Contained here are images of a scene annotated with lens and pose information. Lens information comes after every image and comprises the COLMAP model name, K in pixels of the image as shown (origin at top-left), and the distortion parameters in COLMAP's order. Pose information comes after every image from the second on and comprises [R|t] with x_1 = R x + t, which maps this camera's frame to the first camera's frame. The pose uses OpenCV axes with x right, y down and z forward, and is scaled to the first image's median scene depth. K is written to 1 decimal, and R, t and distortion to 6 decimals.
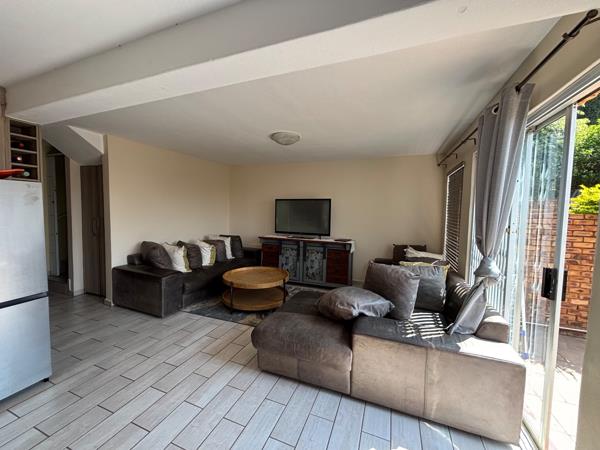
lens RADIAL K [[241.6, 0, 298.1], [0, 241.6, 223.1], [0, 0, 1]] dist [-0.000875, -0.000313]
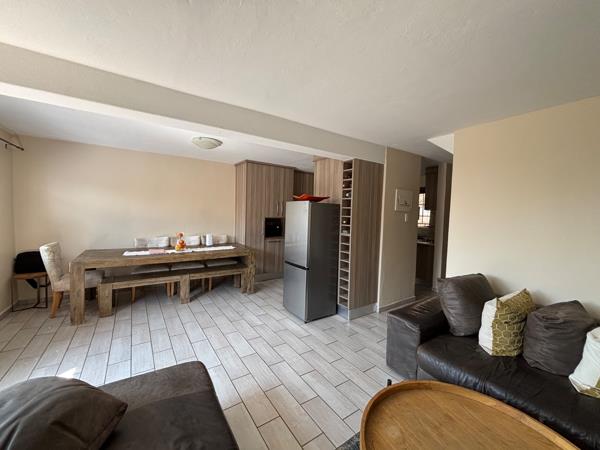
lens RADIAL K [[241.6, 0, 298.1], [0, 241.6, 223.1], [0, 0, 1]] dist [-0.000875, -0.000313]
pose [[-0.562932, -0.001086, -0.826503, 0.196797], [-0.084453, 0.994841, 0.056214, -0.059526], [0.822177, 0.101445, -0.560119, 1.102509]]
